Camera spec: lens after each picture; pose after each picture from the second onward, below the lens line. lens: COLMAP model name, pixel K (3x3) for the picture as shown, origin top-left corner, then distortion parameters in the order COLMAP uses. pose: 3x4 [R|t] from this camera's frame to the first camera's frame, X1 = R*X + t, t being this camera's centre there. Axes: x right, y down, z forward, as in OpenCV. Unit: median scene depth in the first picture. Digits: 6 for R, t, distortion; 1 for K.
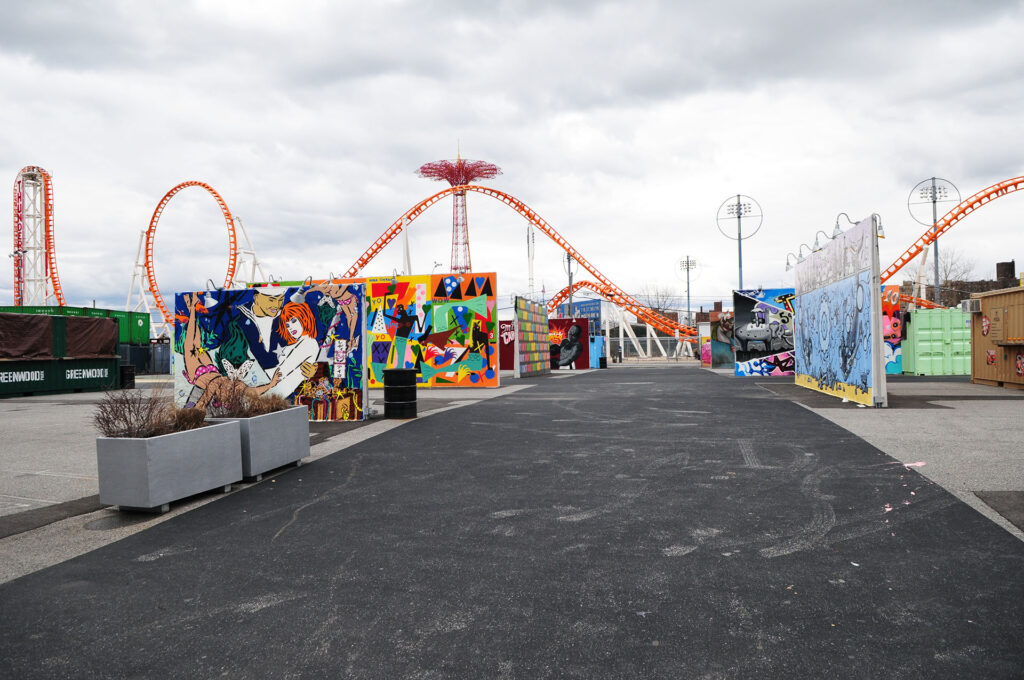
lens RADIAL K [[762.3, 0, 510.9], [0, 762.3, 341.3], [0, 0, 1]] dist [-0.032175, -0.003979]
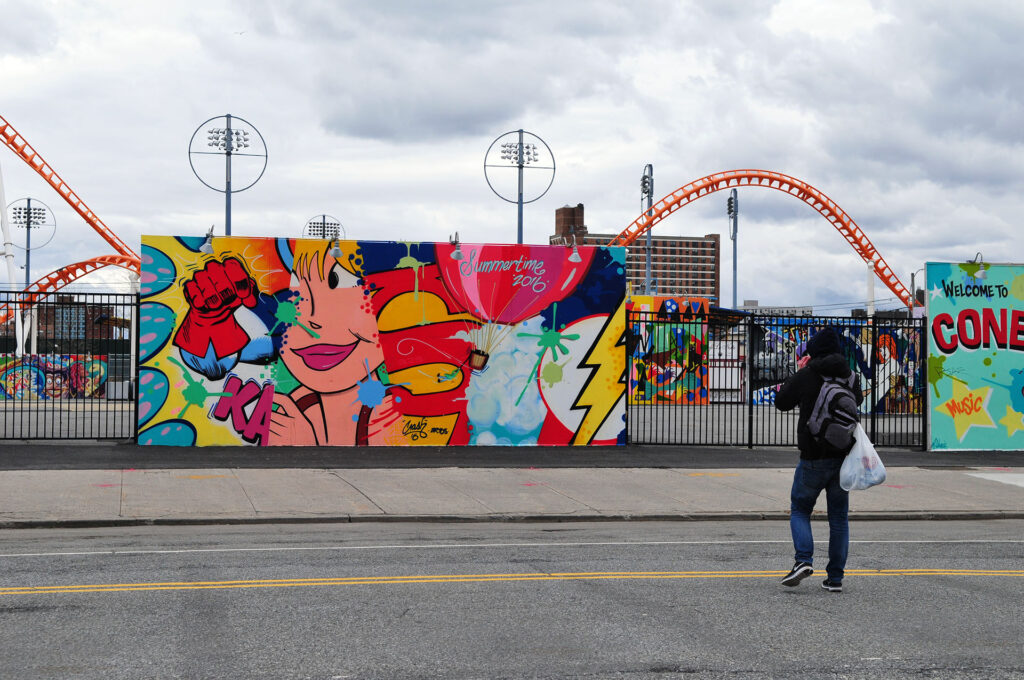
lens RADIAL K [[1536.4, 0, 512.6], [0, 1536.4, 343.2], [0, 0, 1]] dist [0.175472, 0.000000]
pose [[0.809094, 0.041654, 0.586201, -1.490015], [-0.032152, 0.999128, -0.026619, 0.038703], [-0.586798, 0.002689, 0.809729, -0.587630]]
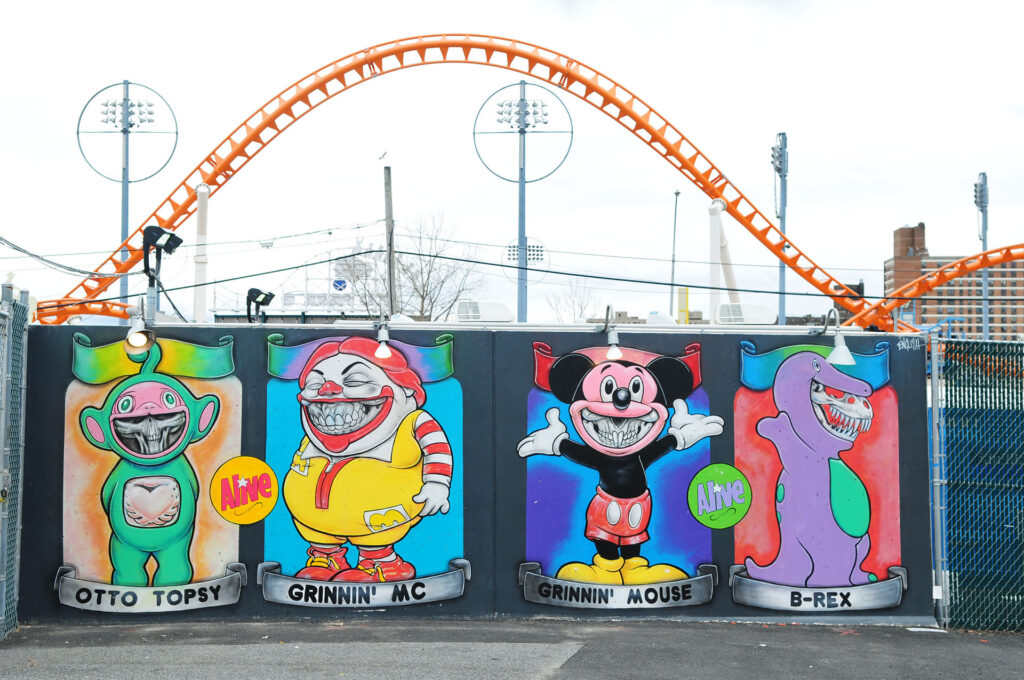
lens RADIAL K [[1536.4, 0, 508.9], [0, 1536.4, 338.0], [0, 0, 1]] dist [0.175472, 0.000000]
pose [[0.939772, 0.042966, 0.339092, 1.476817], [-0.027145, 0.998316, -0.051267, -0.029006], [-0.340723, 0.038975, 0.939355, 0.583822]]
